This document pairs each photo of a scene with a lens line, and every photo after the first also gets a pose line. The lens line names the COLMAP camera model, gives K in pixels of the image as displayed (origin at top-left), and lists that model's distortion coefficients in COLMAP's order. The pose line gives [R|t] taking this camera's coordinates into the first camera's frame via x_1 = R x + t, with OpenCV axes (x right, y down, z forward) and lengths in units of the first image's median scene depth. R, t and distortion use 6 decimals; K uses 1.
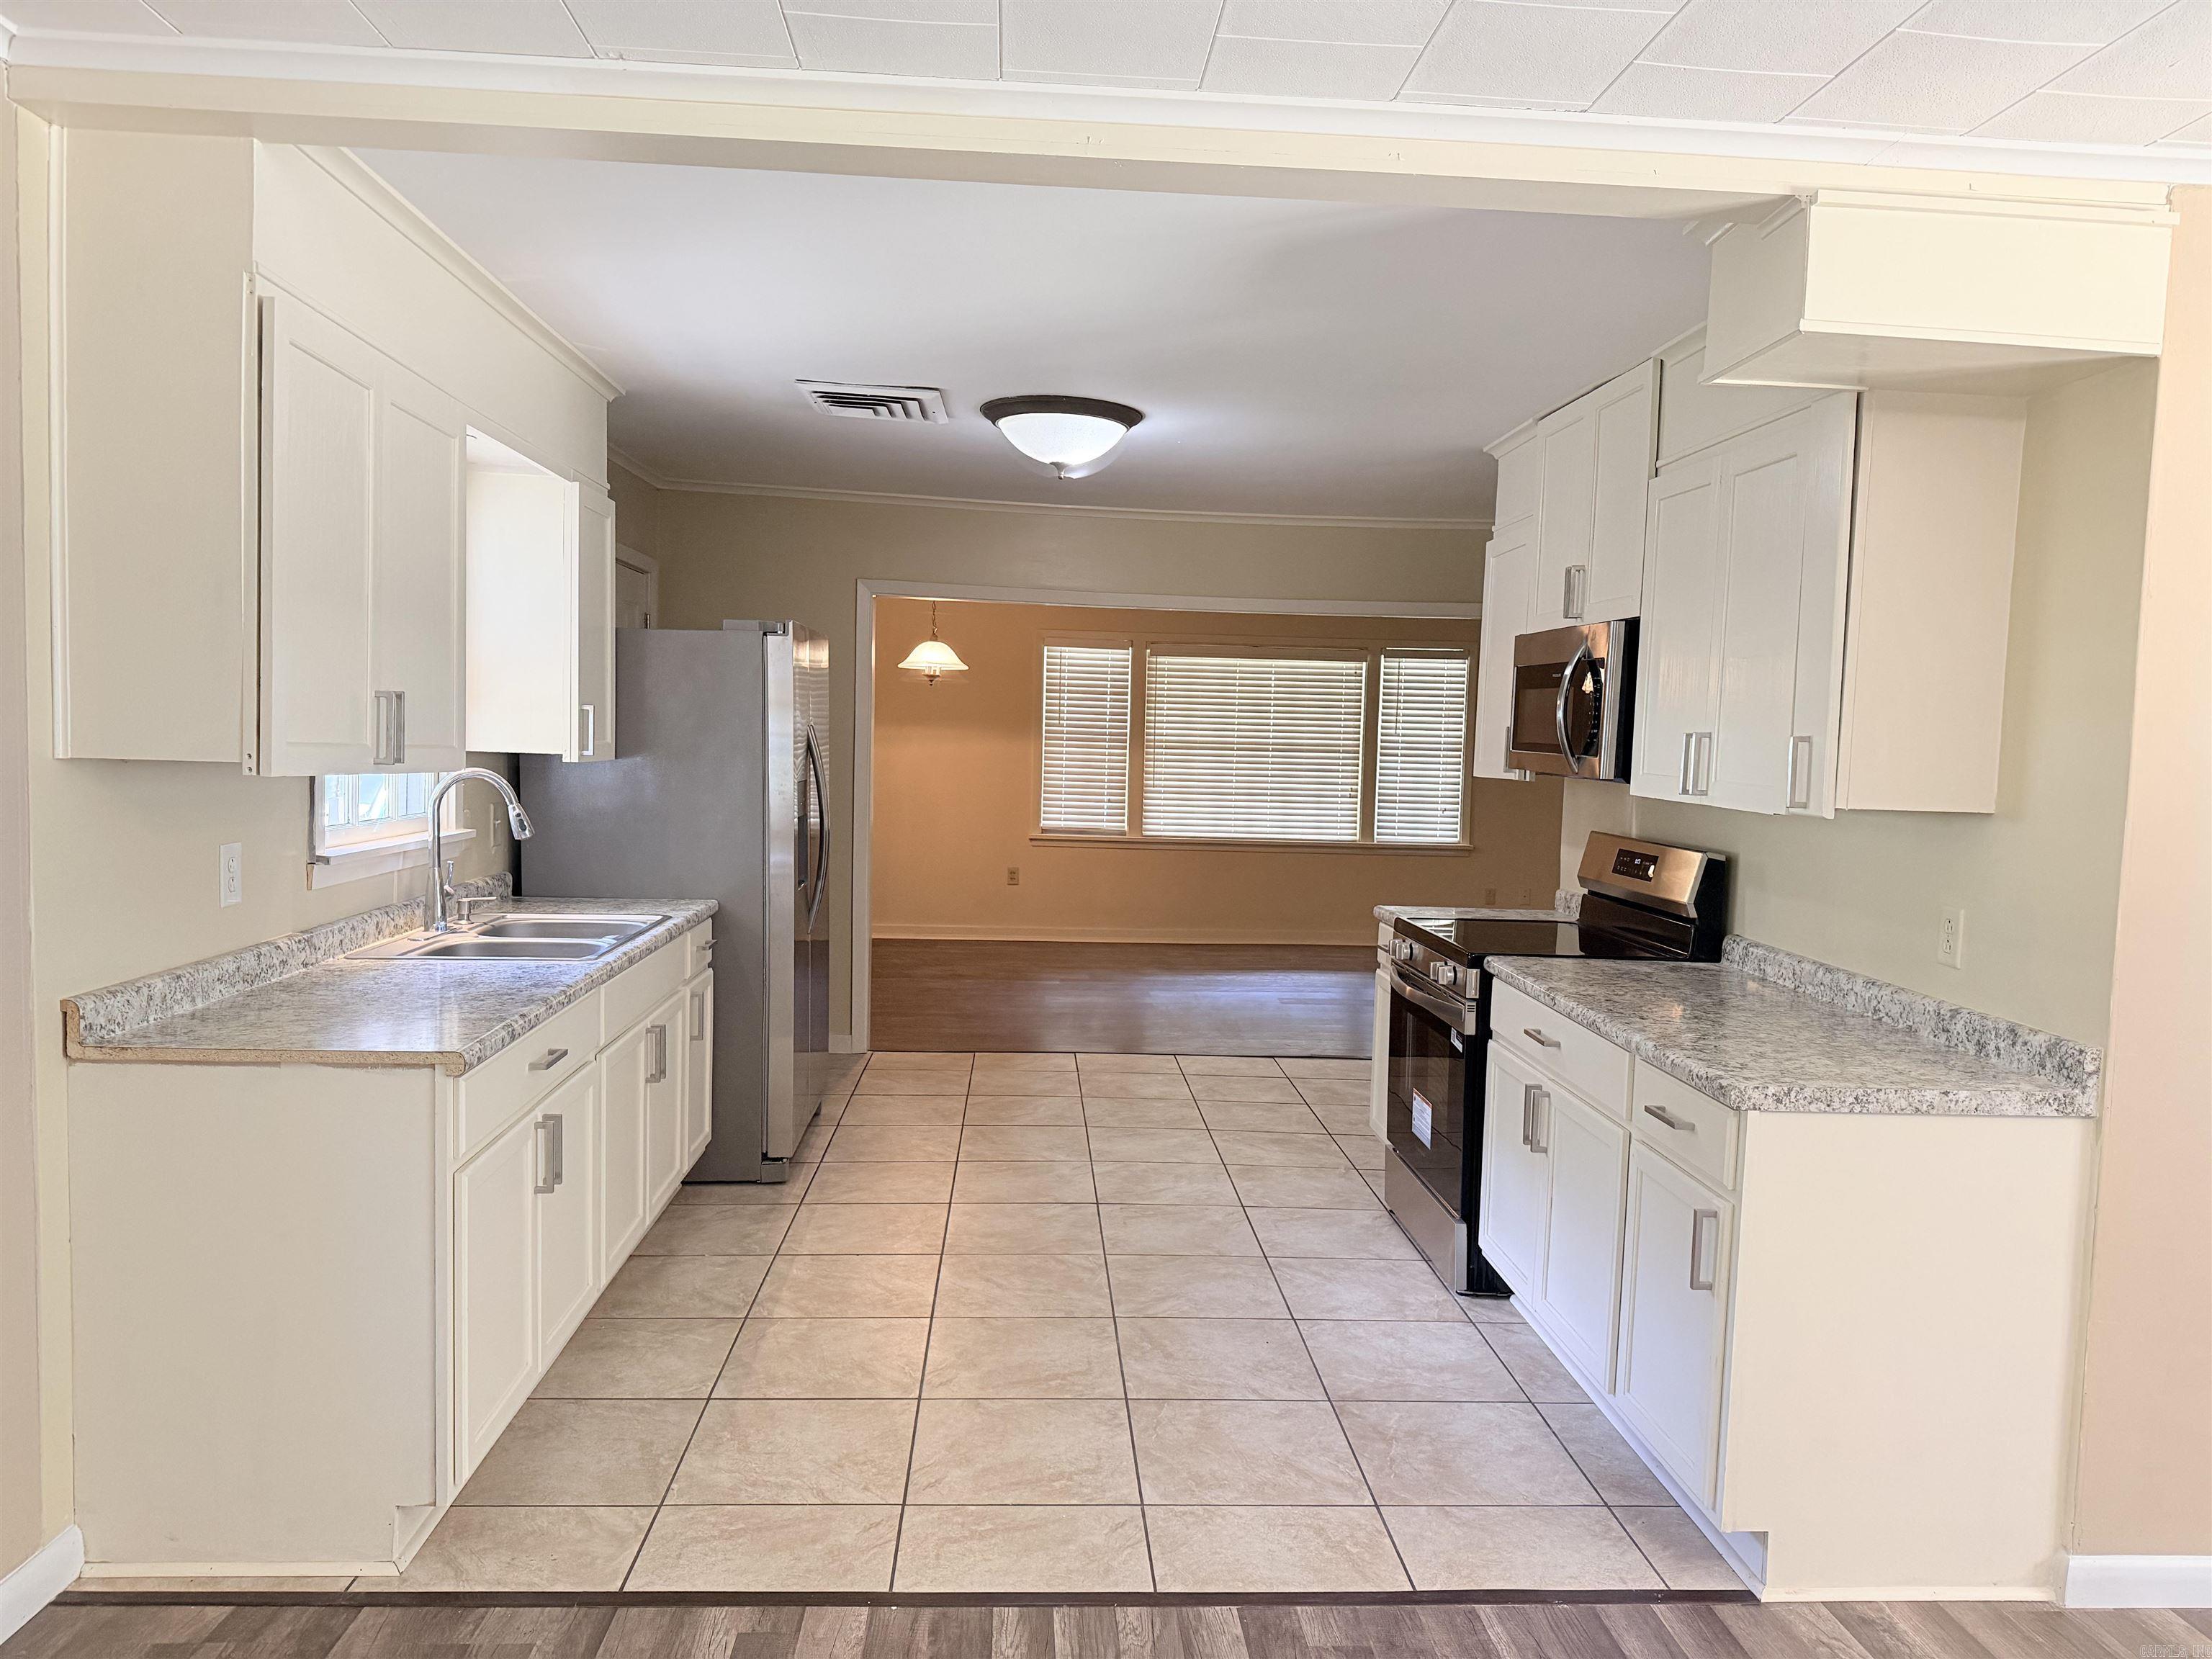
lens RADIAL K [[1548.7, 0, 1107.9], [0, 1548.7, 835.2], [0, 0, 1]] dist [0.050572, -0.065494]
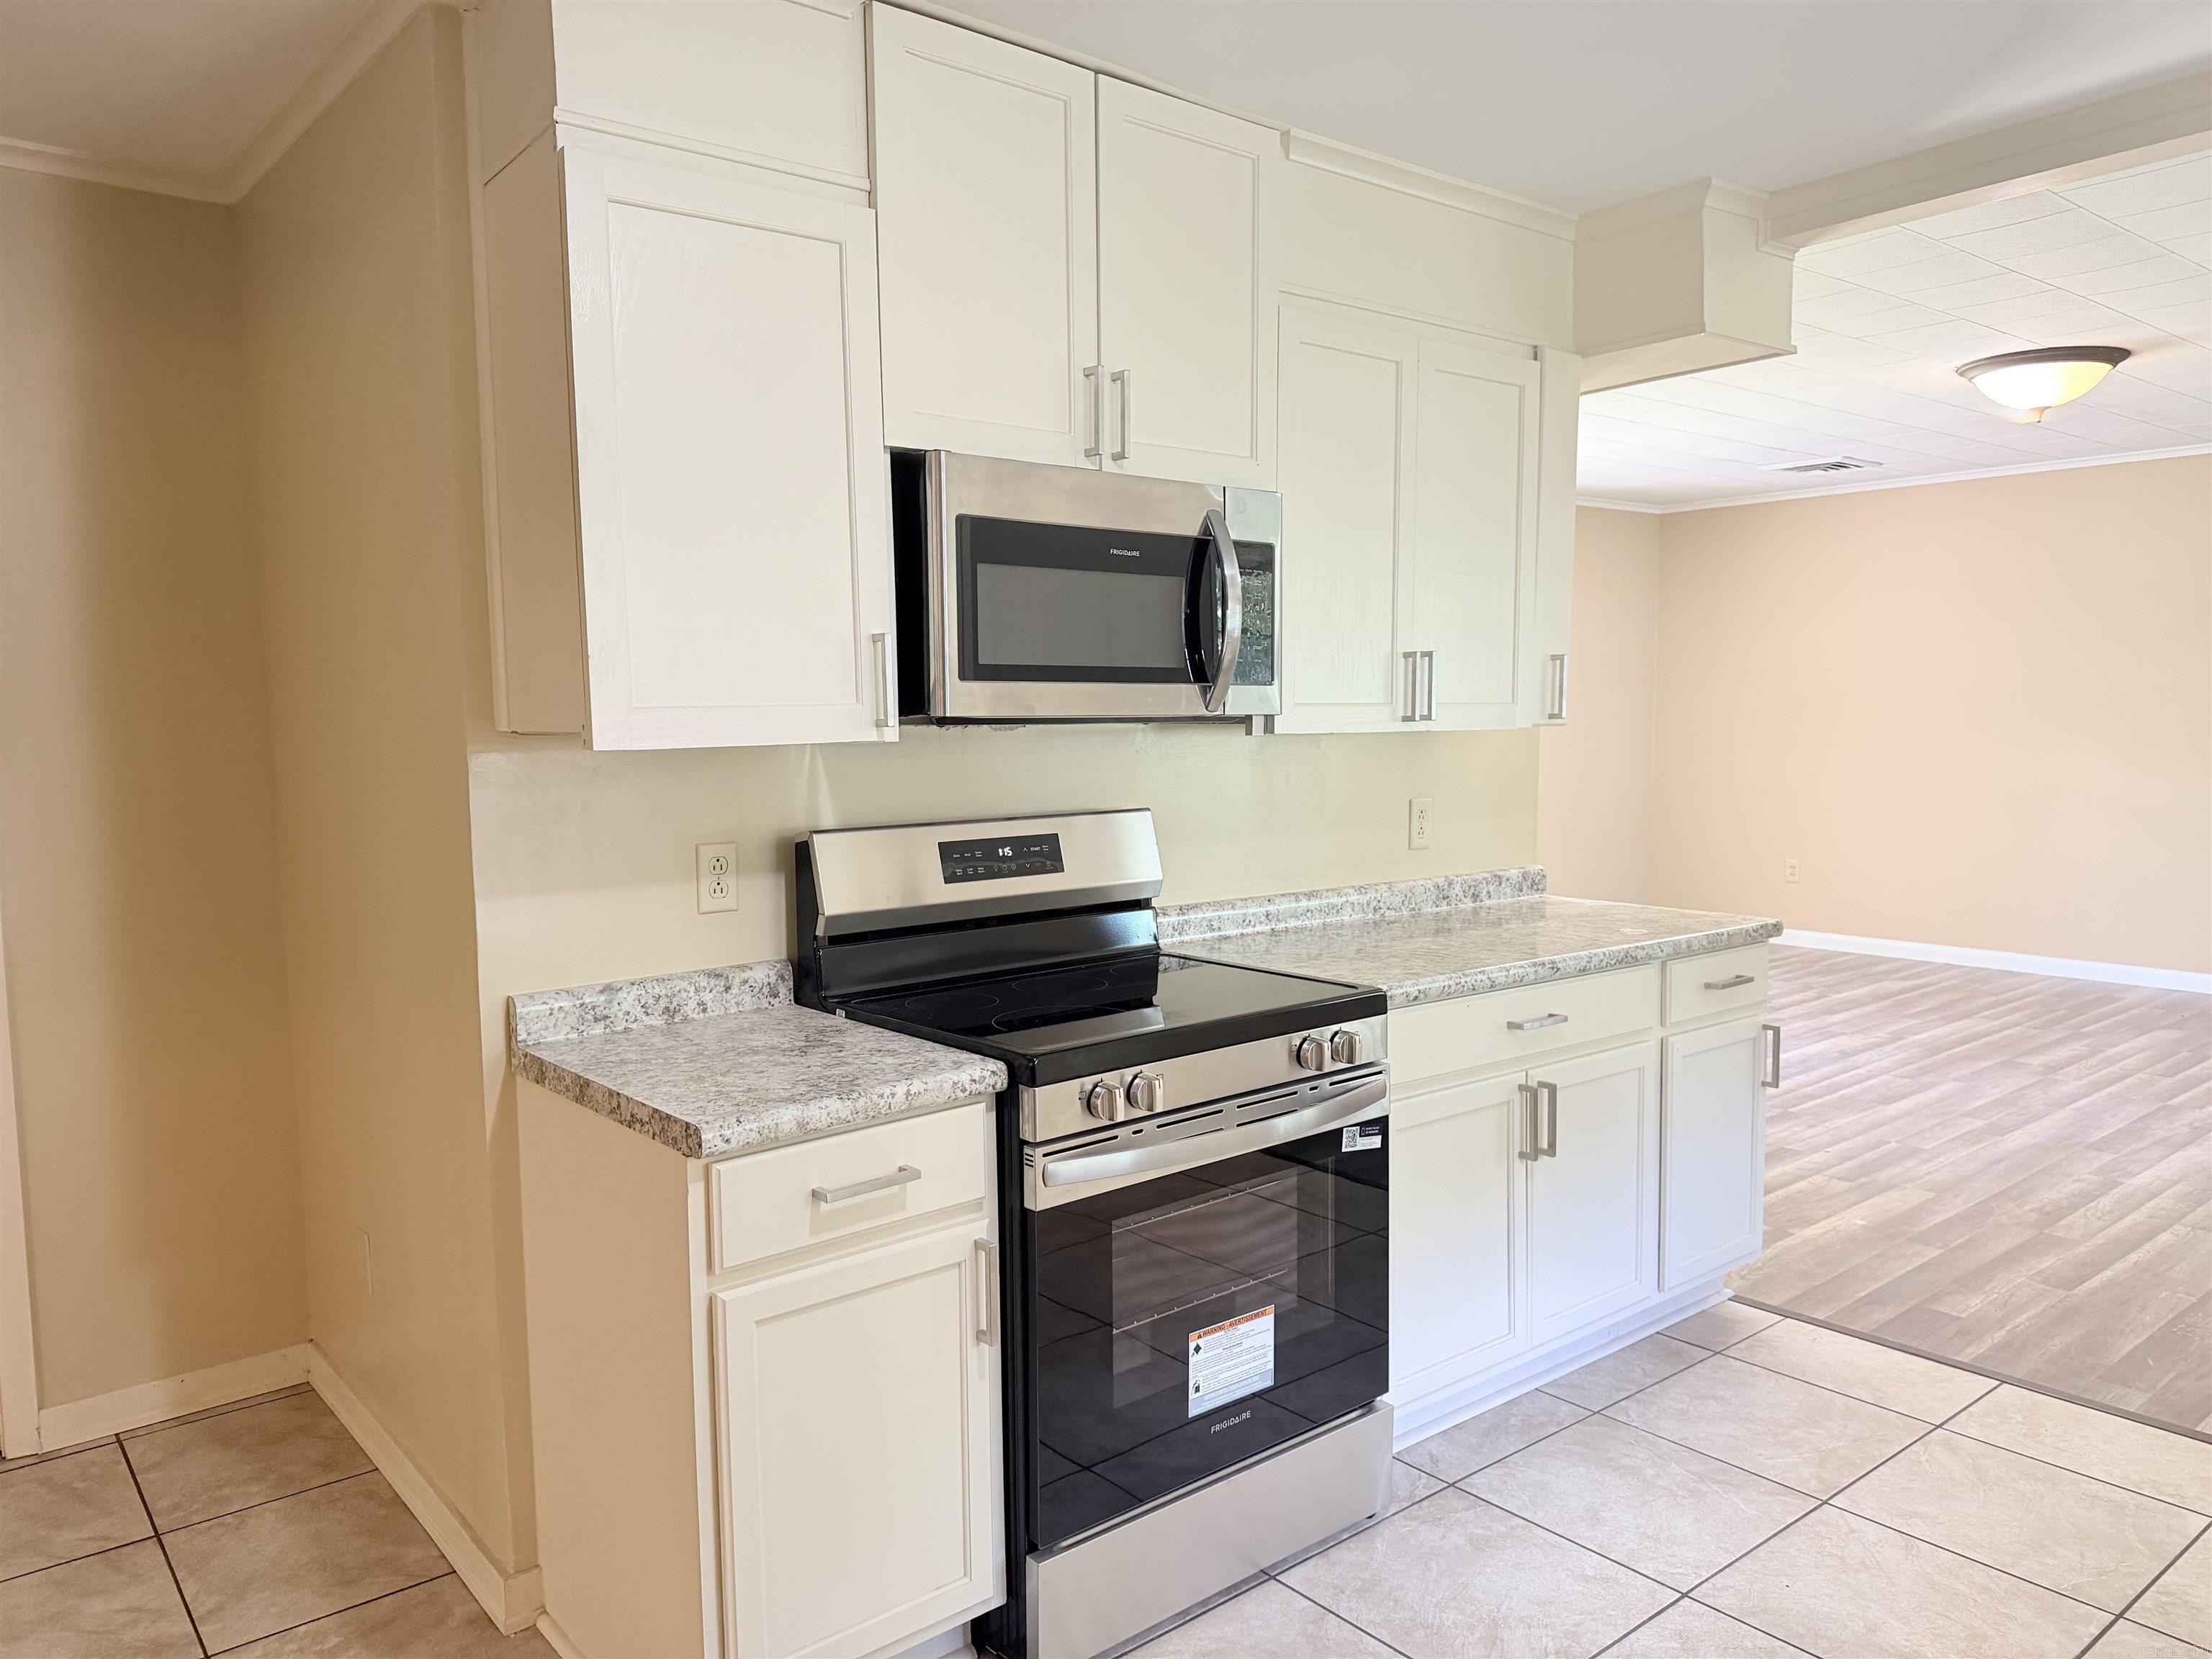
lens RADIAL K [[1548.7, 0, 1097.6], [0, 1548.7, 822.4], [0, 0, 1]] dist [0.050572, -0.065494]
pose [[-0.588609, -0.080181, 0.804432, -0.280255], [0.052204, 0.989222, 0.136798, -0.115783], [-0.806730, 0.122516, -0.578079, 1.943646]]
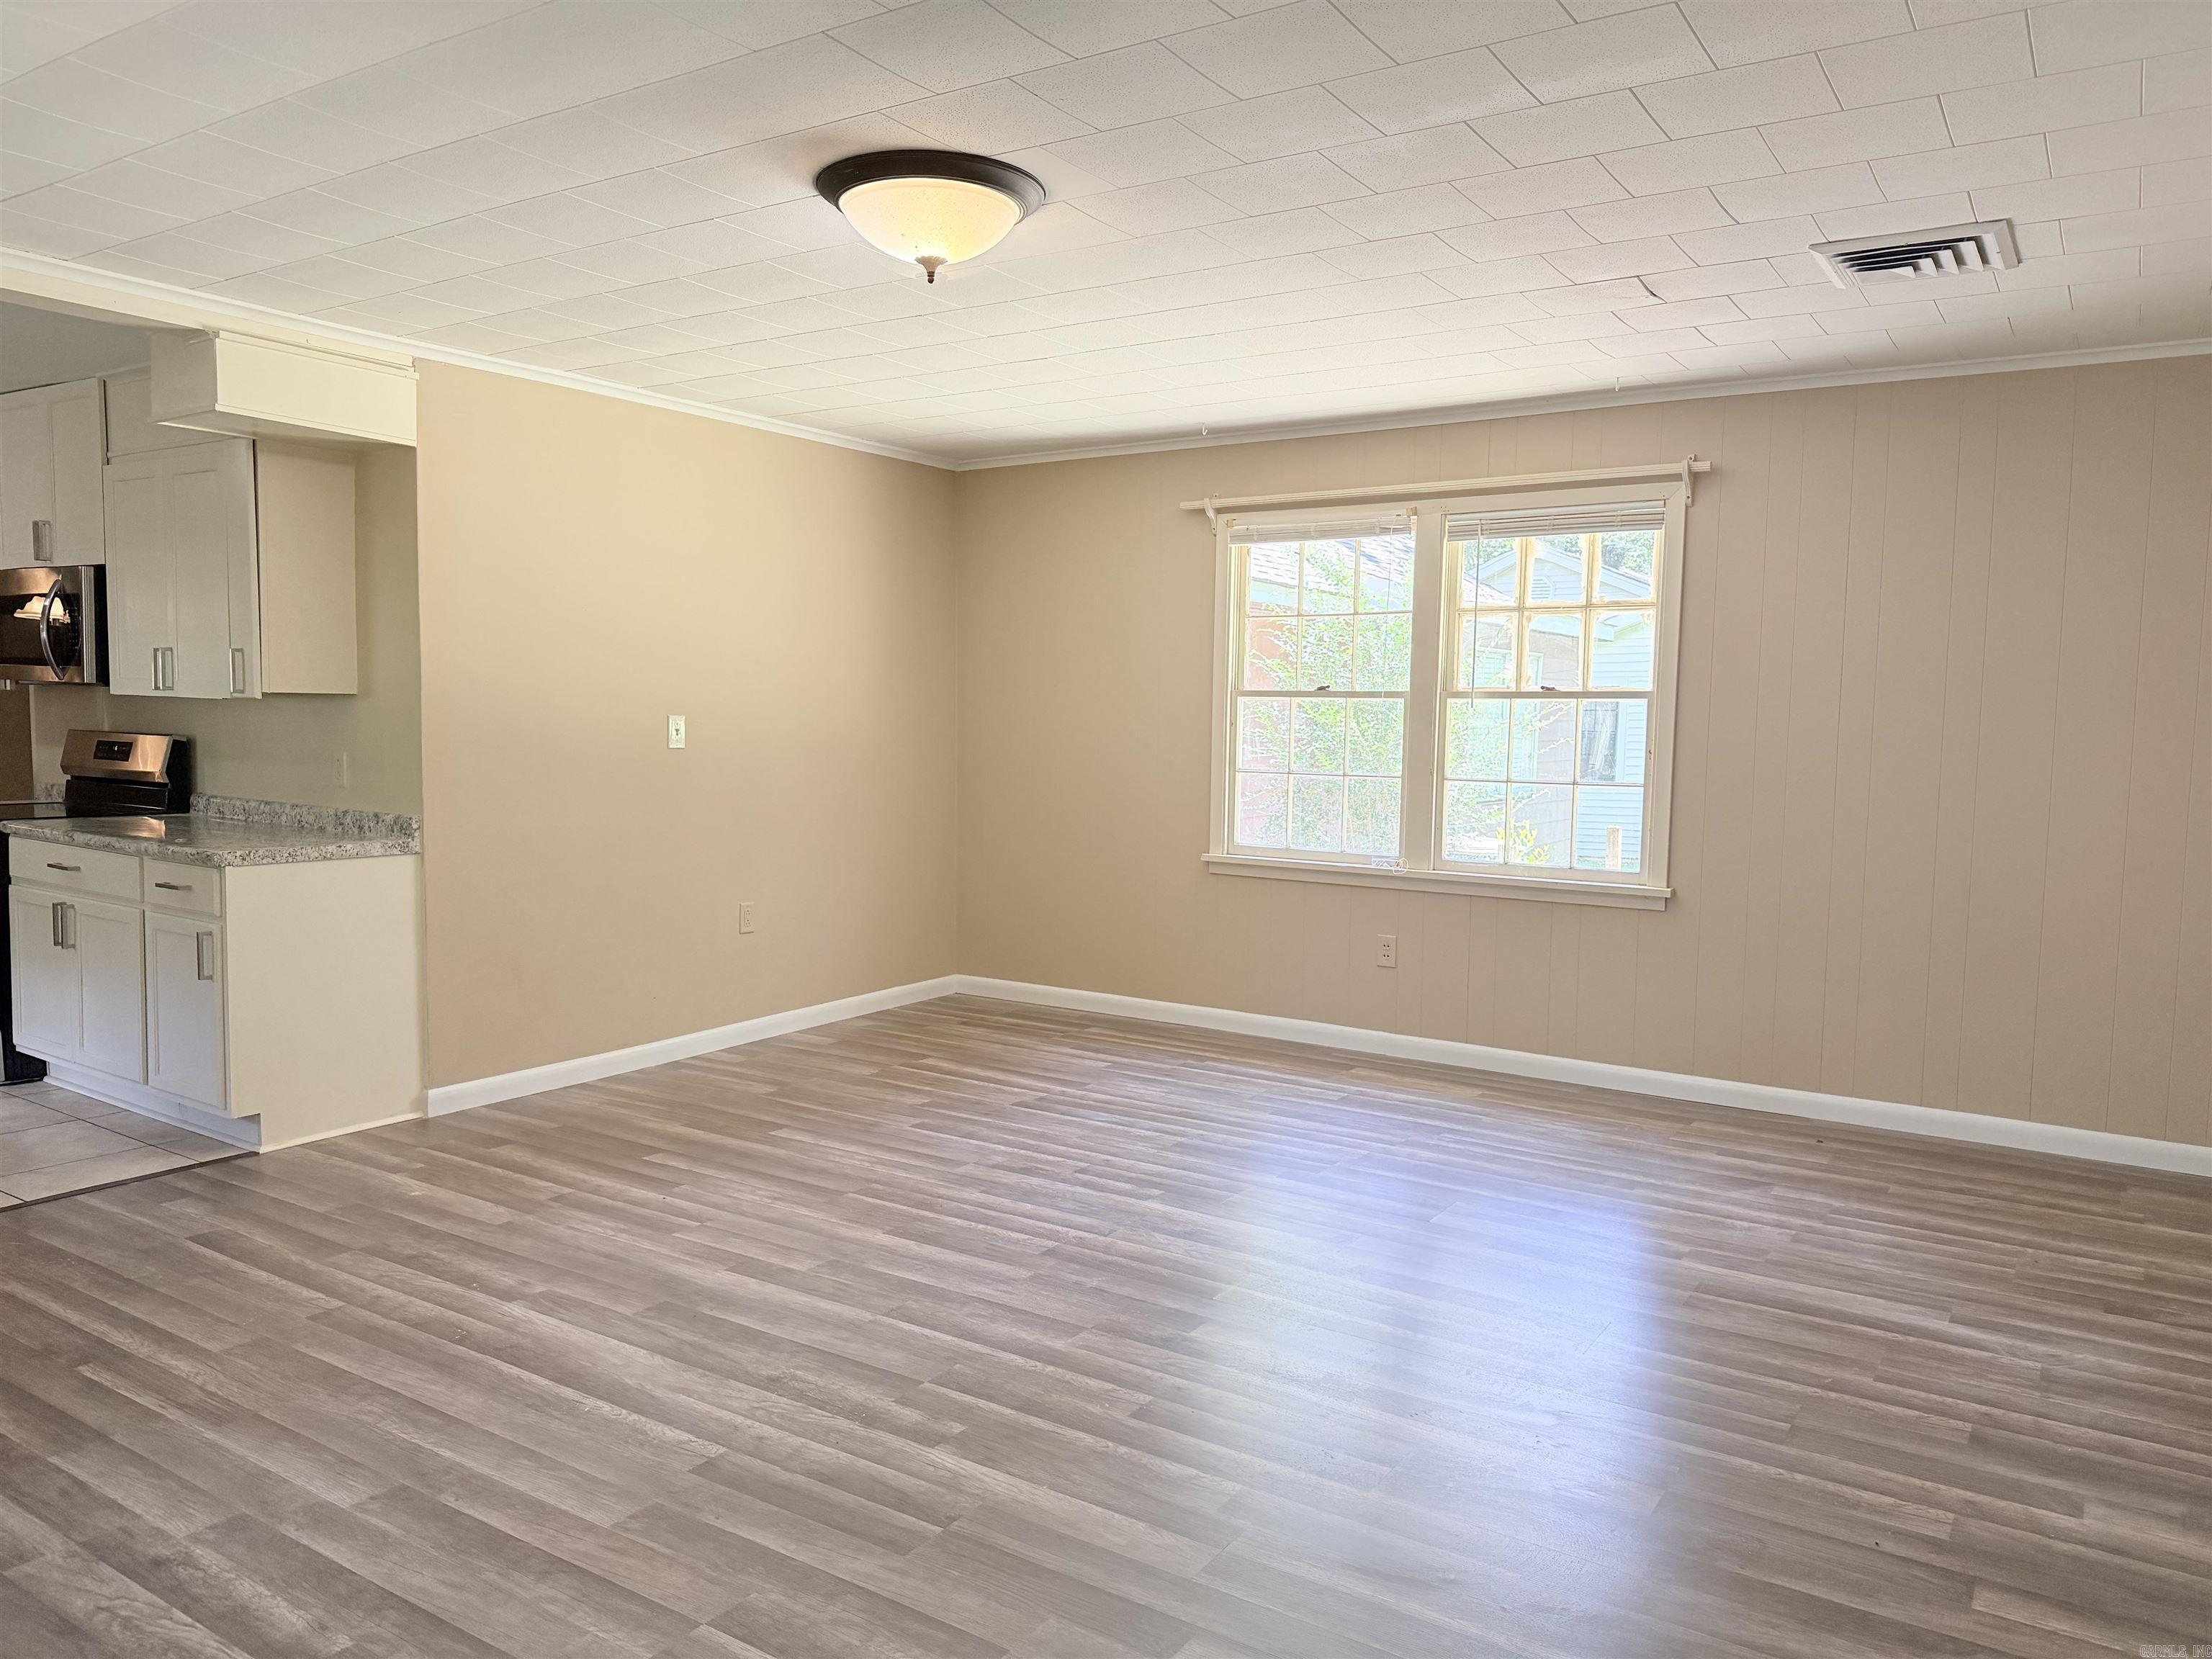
lens RADIAL K [[1548.7, 0, 1093.7], [0, 1548.7, 837.4], [0, 0, 1]] dist [0.050572, -0.065494]
pose [[0.601709, -0.085606, 0.794115, -0.323514], [0.055287, 0.996319, 0.065513, 0.074626], [-0.796800, 0.004485, 0.604227, -0.683547]]
